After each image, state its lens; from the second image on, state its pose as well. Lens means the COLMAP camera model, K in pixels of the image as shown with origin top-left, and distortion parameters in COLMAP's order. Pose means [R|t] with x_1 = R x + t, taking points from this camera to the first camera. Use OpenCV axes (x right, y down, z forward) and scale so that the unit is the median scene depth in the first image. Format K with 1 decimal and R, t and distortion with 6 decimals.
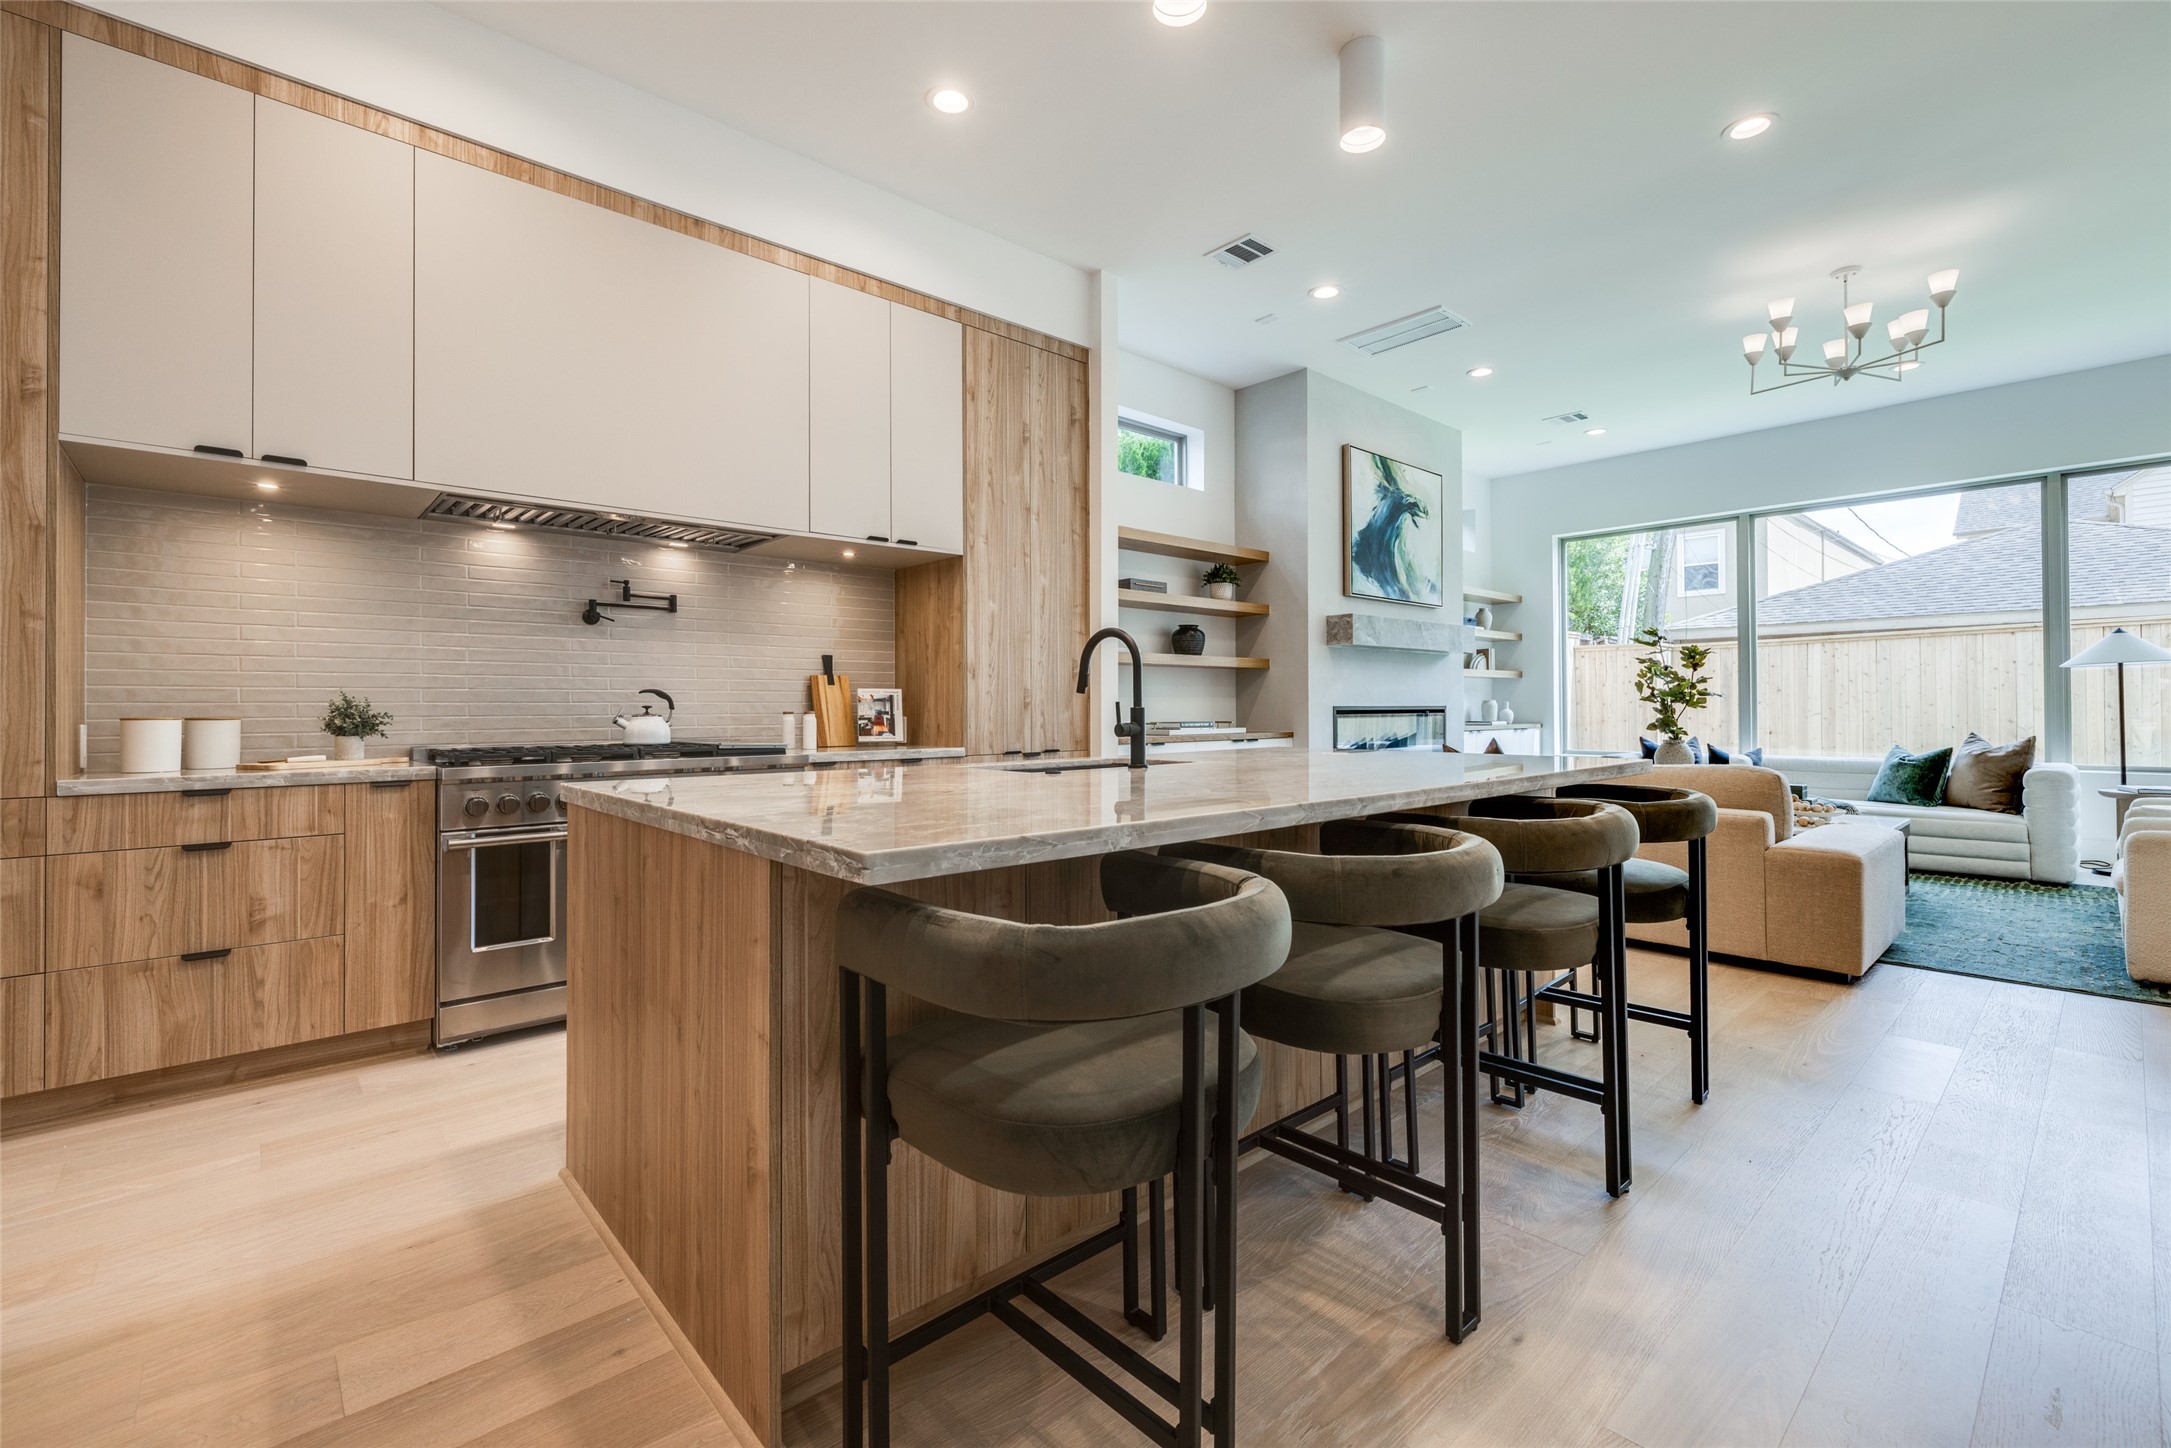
lens RADIAL K [[935.7, 0, 1086.4], [0, 935.7, 703.9], [0, 0, 1]] dist [0.000143, 0.000157]
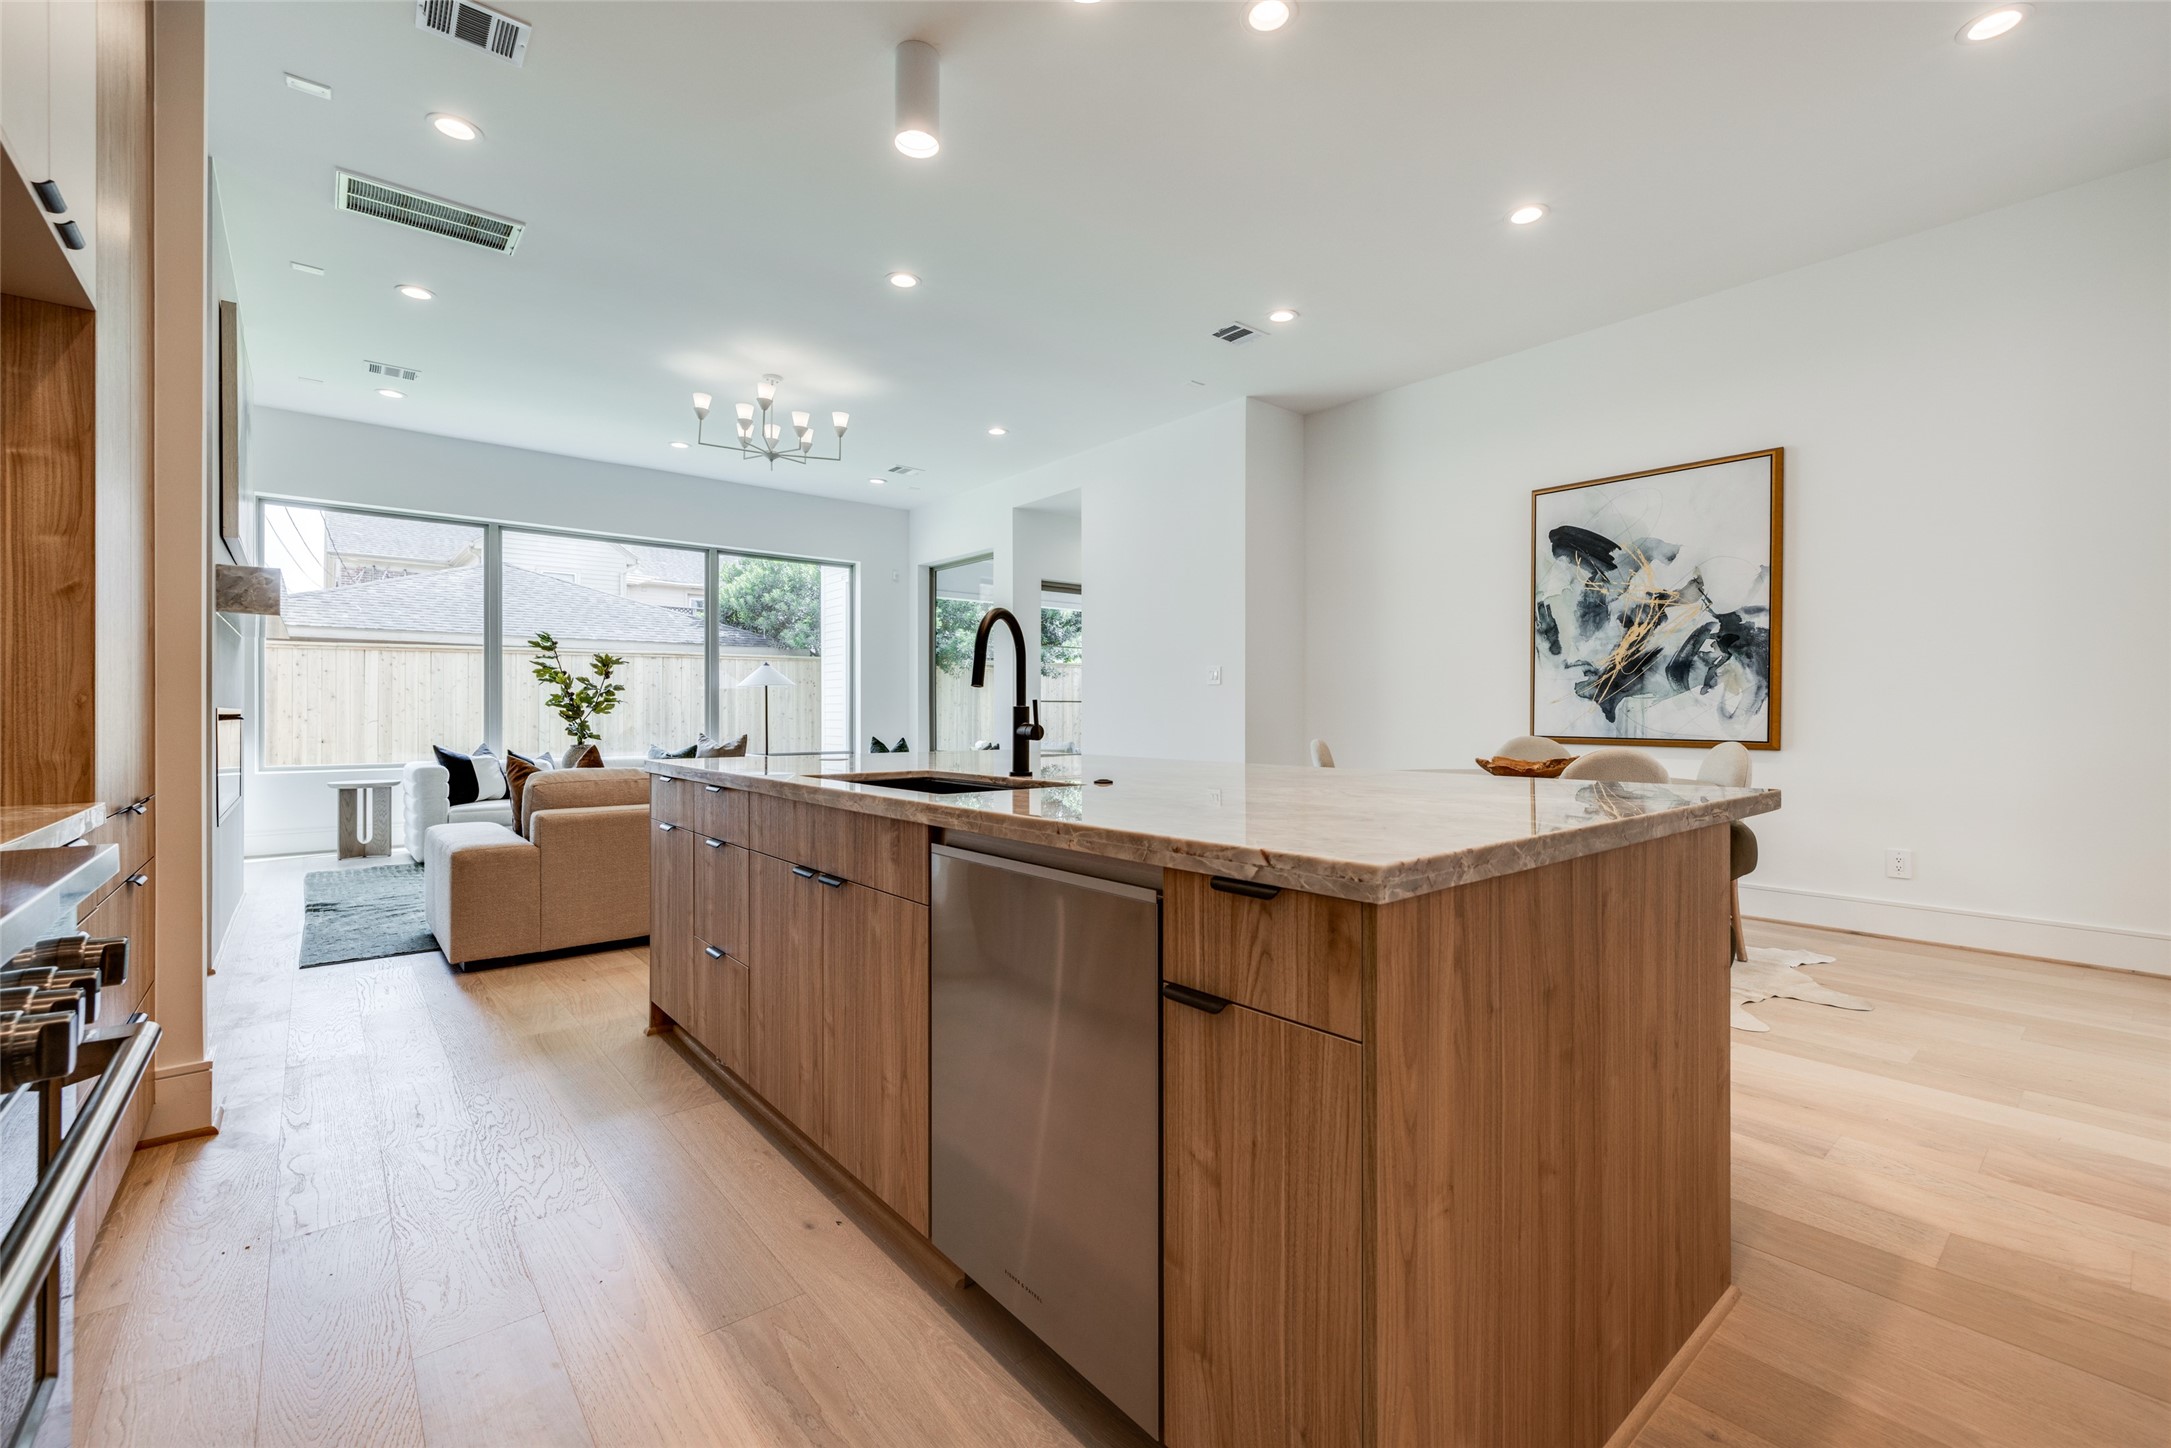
lens RADIAL K [[935.7, 0, 1088.0], [0, 935.7, 715.6], [0, 0, 1]] dist [0.000143, 0.000157]
pose [[0.039399, 0.002362, 0.999221, -0.381491], [-0.005798, 0.999981, -0.002135, 0.005130], [-0.999207, -0.005710, 0.039412, 0.419162]]
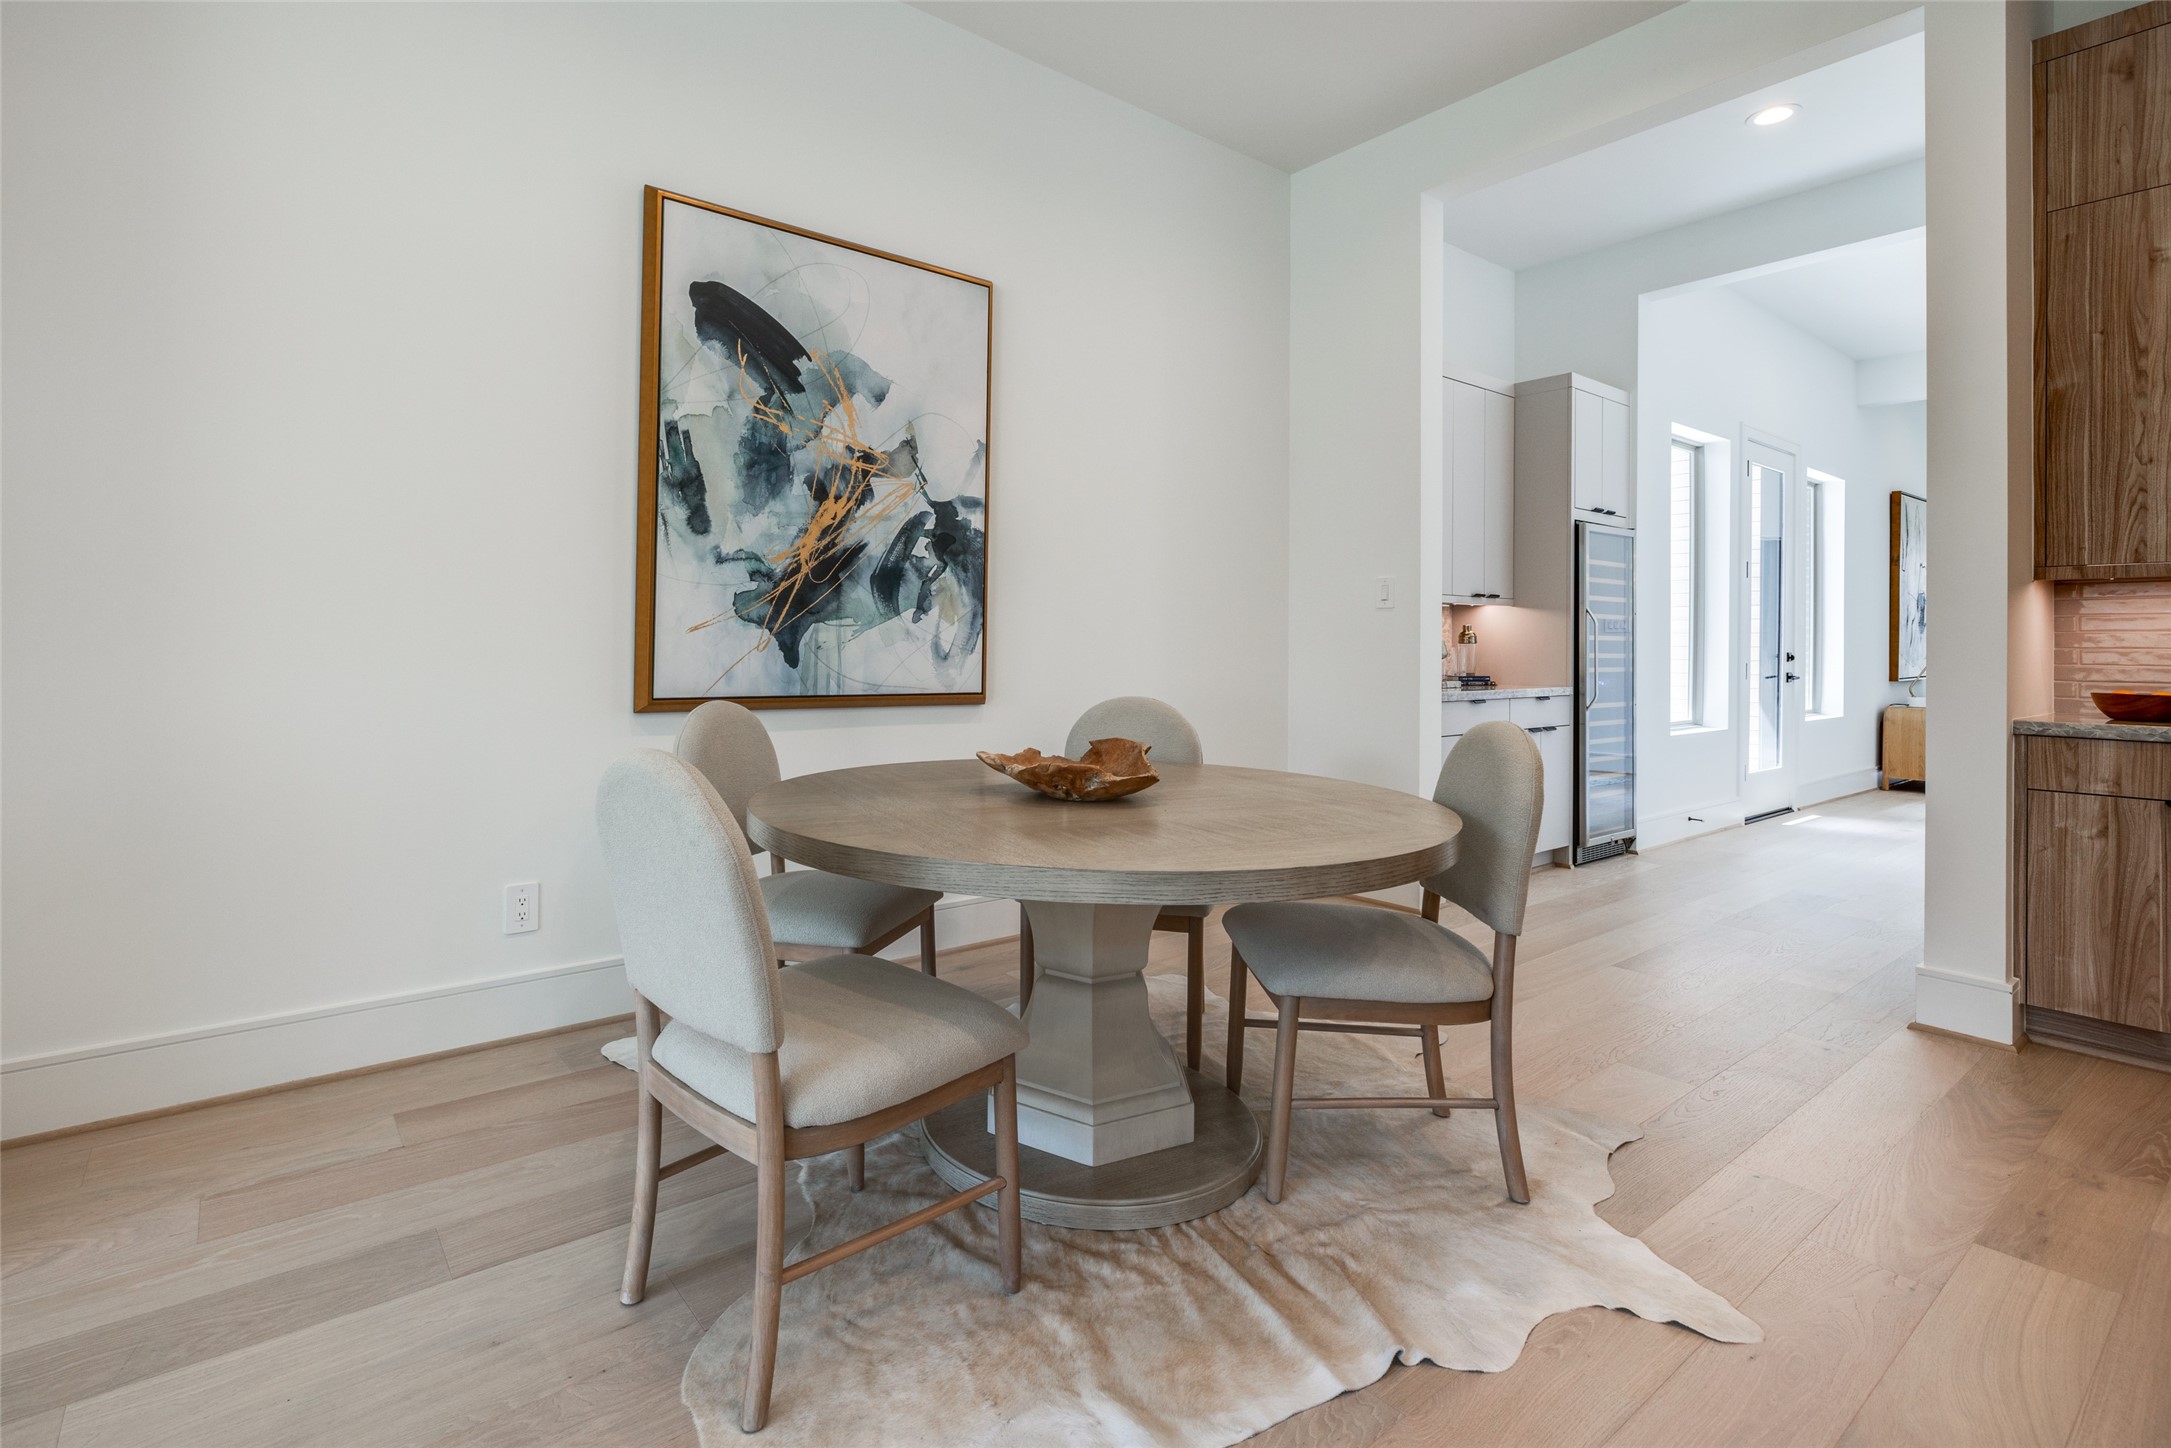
lens RADIAL K [[1014.7, 0, 982.7], [0, 1014.7, 639.8], [0, 0, 1]] dist [-0.002711, 0.000131]
pose [[-0.994875, -0.002644, 0.101075, 0.383897], [-0.003767, 0.999933, -0.010919, -0.002758], [-0.101040, -0.011244, -0.994819, 0.477618]]
